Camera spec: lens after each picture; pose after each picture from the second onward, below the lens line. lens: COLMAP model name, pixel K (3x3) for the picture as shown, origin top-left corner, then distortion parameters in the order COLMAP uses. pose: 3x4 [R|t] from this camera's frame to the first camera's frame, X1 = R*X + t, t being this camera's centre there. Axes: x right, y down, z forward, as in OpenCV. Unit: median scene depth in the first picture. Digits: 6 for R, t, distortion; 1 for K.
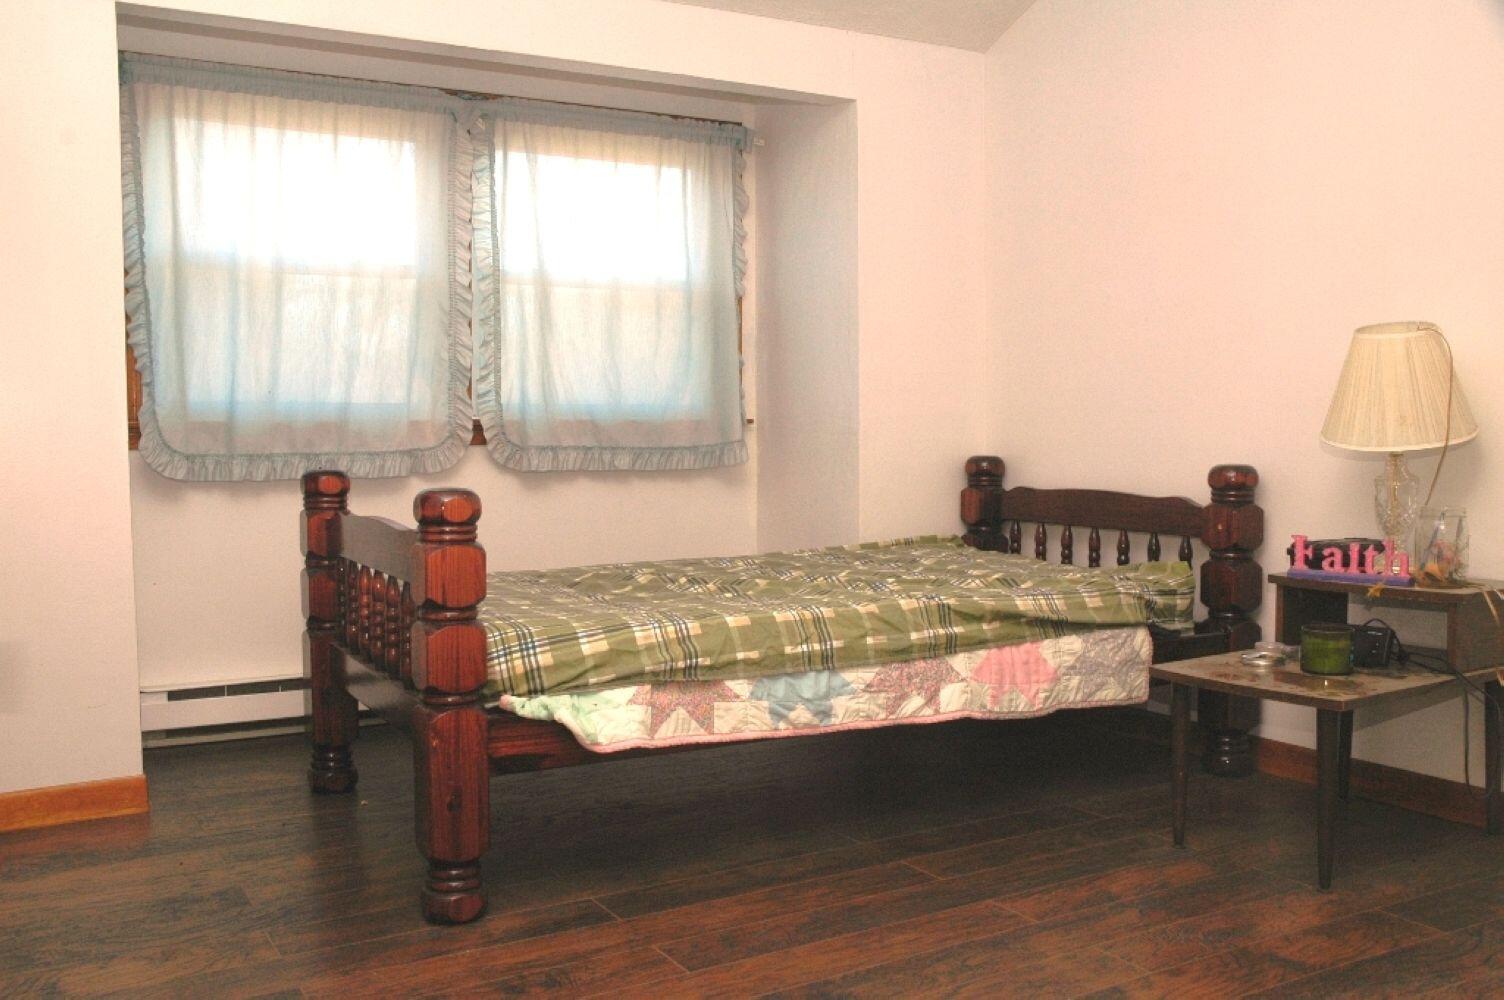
lens RADIAL K [[1374.3, 0, 745.3], [0, 1374.3, 578.5], [0, 0, 1]] dist [-0.140813, 0.179591]
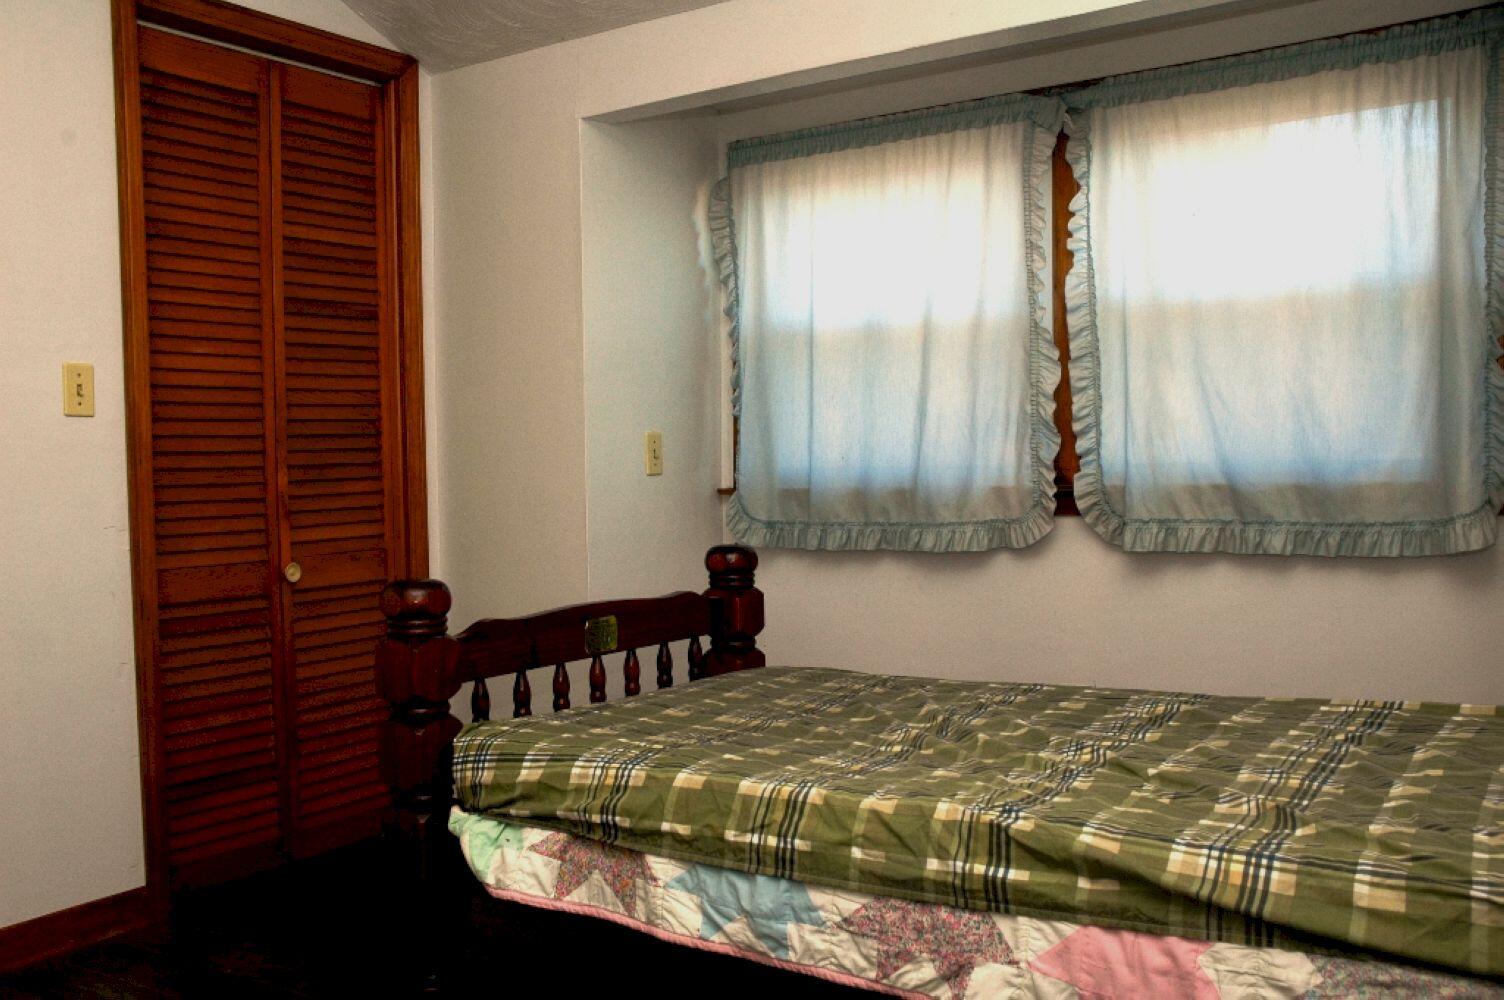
lens RADIAL K [[1374.3, 0, 745.3], [0, 1374.3, 578.5], [0, 0, 1]] dist [-0.140813, 0.179591]
pose [[0.421403, 0.062921, -0.904688, 0.637123], [-0.080700, 0.996234, 0.031698, -0.098688], [0.903276, 0.059650, 0.424894, 0.671229]]
